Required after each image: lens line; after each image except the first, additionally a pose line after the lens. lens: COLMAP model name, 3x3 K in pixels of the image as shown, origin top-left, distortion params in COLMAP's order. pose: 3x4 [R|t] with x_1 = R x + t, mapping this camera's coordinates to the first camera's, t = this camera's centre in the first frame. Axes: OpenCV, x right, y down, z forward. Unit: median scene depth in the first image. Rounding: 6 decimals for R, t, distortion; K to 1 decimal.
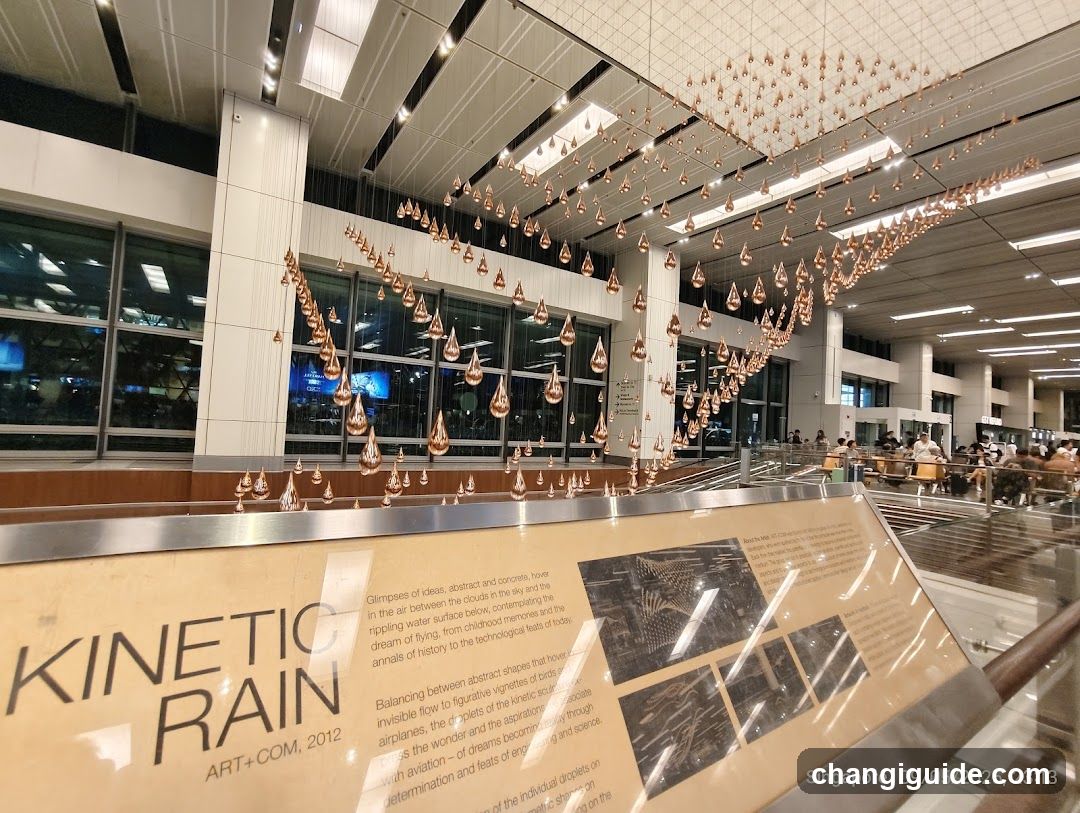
lens RADIAL K [[465.1, 0, 541.5], [0, 465.1, 403.2], [0, 0, 1]] dist [-0.020410, 0.000265]
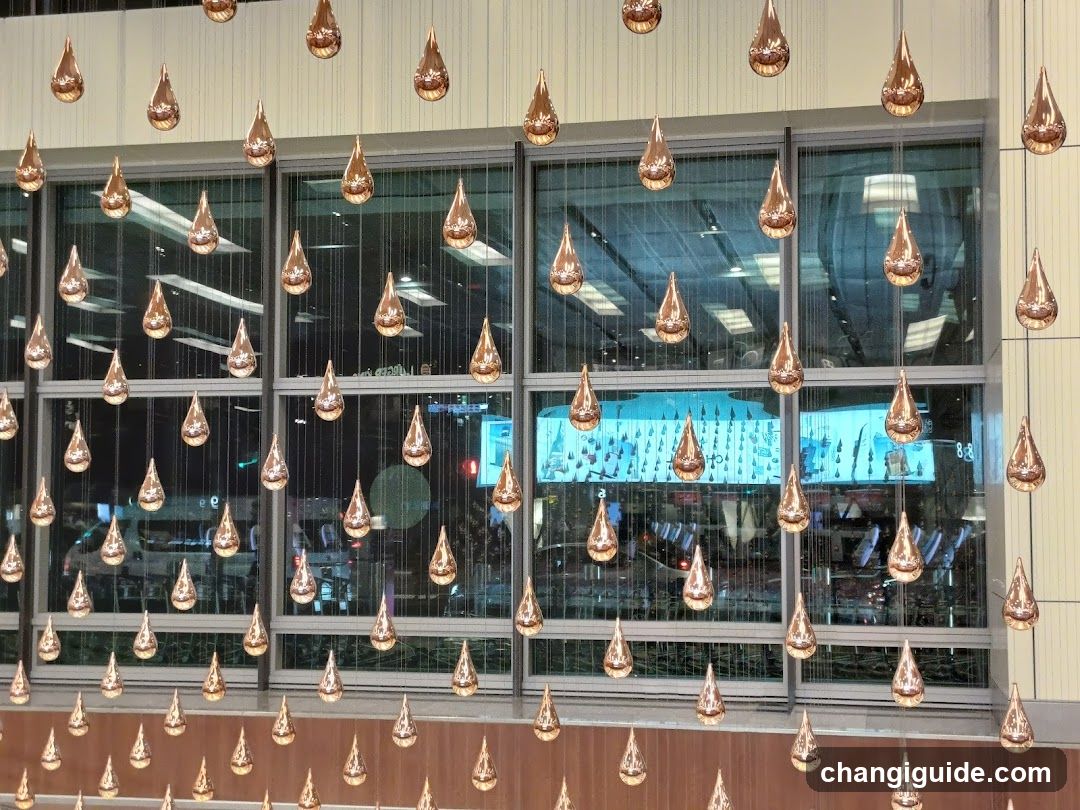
lens RADIAL K [[1478.8, 0, 540.7], [0, 1478.8, 406.5], [0, 0, 1]] dist [0.036241, 0.000000]
pose [[0.705609, -0.118758, -0.698578, 0.861613], [0.062234, 0.992432, -0.105853, 0.070977], [0.705863, 0.031216, 0.707660, 0.526199]]
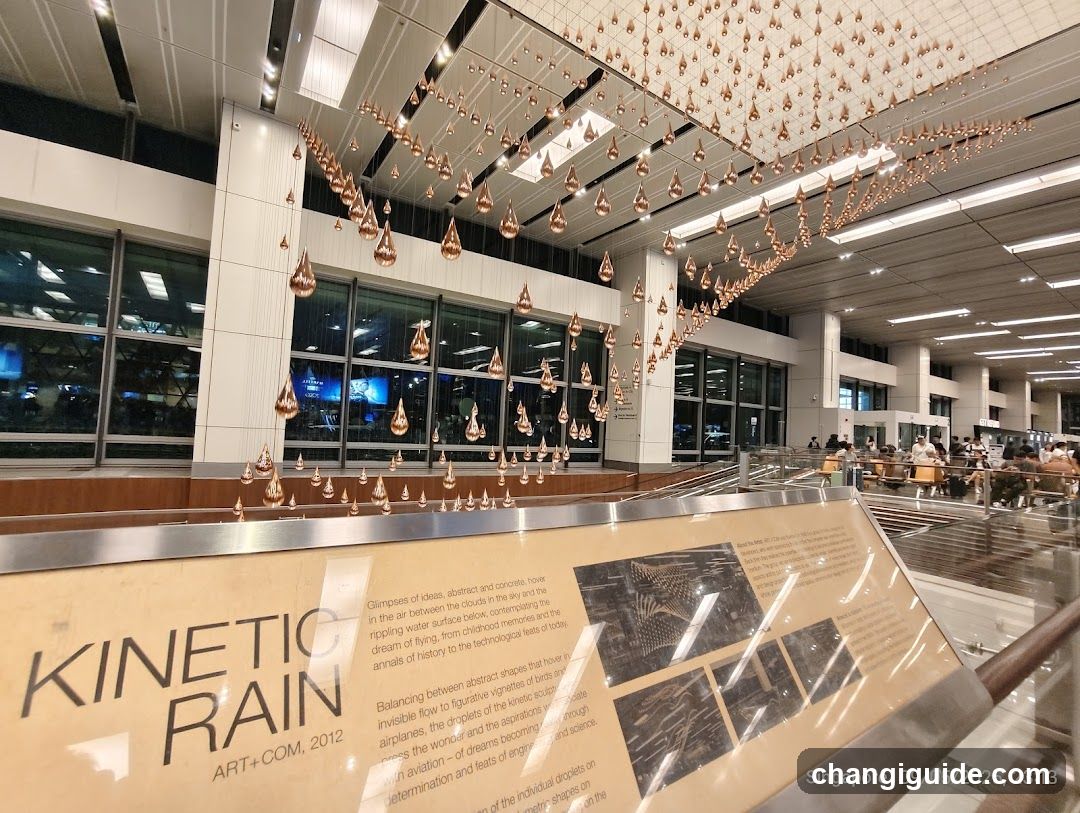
lens RADIAL K [[465.1, 0, 541.8], [0, 465.1, 403.3], [0, 0, 1]] dist [-0.020410, 0.000265]
pose [[0.999981, -0.005505, 0.002928, 0.001106], [0.005535, 0.999932, -0.010296, -0.001247], [-0.002871, 0.010312, 0.999943, -0.003976]]
